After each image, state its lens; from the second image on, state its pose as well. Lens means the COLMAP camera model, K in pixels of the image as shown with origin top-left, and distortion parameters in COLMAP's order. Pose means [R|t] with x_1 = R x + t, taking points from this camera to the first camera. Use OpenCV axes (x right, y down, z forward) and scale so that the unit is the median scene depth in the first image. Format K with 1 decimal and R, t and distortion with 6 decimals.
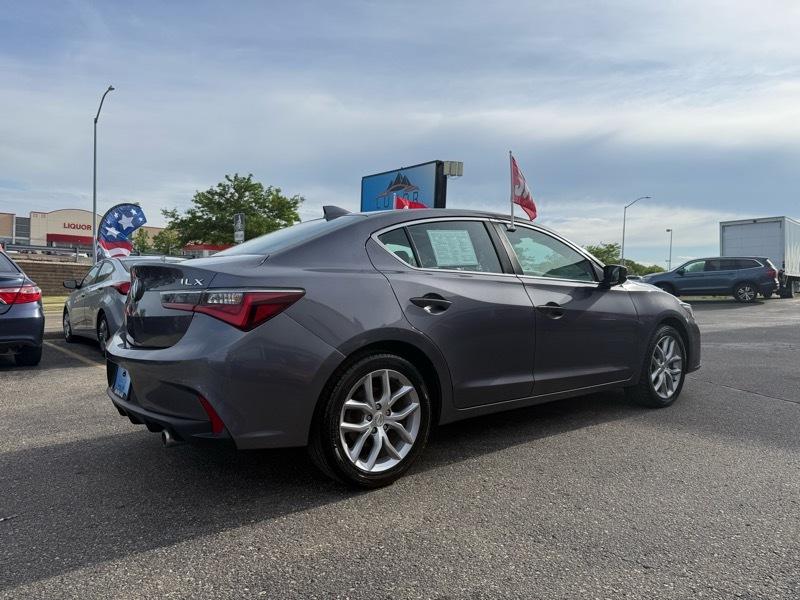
lens RADIAL K [[555.3, 0, 396.2], [0, 555.3, 300.4], [0, 0, 1]] dist [0.016815, -0.026541]
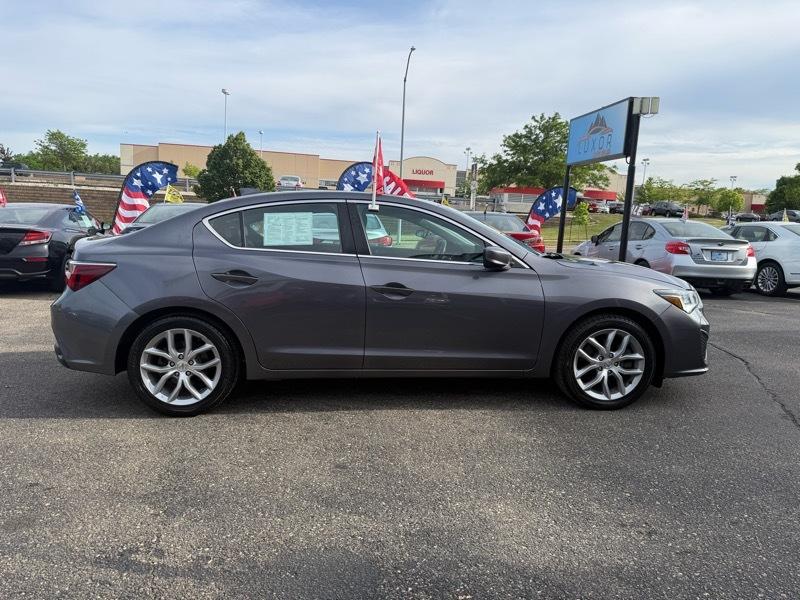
lens RADIAL K [[555.3, 0, 405.3], [0, 555.3, 304.2], [0, 0, 1]] dist [0.016815, -0.026541]
pose [[0.832677, 0.093557, -0.545798, 0.288069], [-0.030052, 0.991807, 0.124162, -0.028218], [0.552942, -0.086984, 0.828667, 0.057776]]
